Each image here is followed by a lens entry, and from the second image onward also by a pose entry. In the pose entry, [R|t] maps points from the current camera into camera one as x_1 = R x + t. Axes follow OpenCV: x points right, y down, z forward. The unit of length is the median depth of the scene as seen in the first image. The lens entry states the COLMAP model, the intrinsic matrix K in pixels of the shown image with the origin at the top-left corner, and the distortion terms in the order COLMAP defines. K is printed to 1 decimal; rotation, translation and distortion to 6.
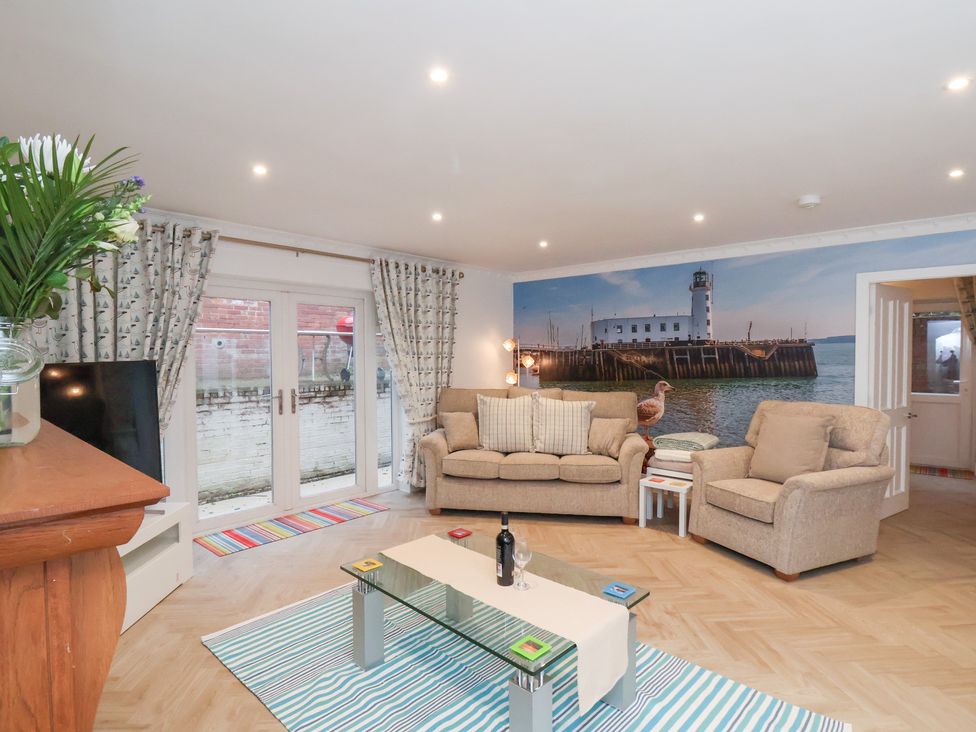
lens RADIAL K [[524.0, 0, 490.3], [0, 524.0, 366.3], [0, 0, 1]] dist [0.000452, -0.010153]
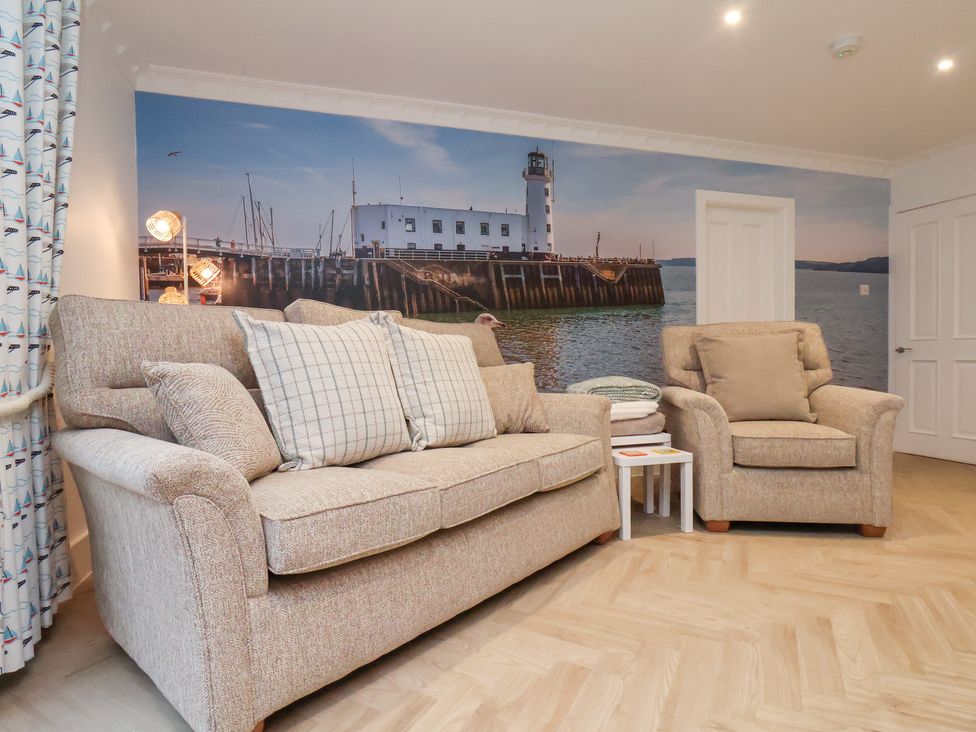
lens RADIAL K [[524.0, 0, 486.9], [0, 524.0, 368.7], [0, 0, 1]] dist [0.000452, -0.010153]
pose [[0.516664, -0.025014, 0.855823, -0.227186], [0.034197, 0.999378, 0.008565, 0.093686], [-0.855505, 0.024841, 0.517198, 0.698541]]
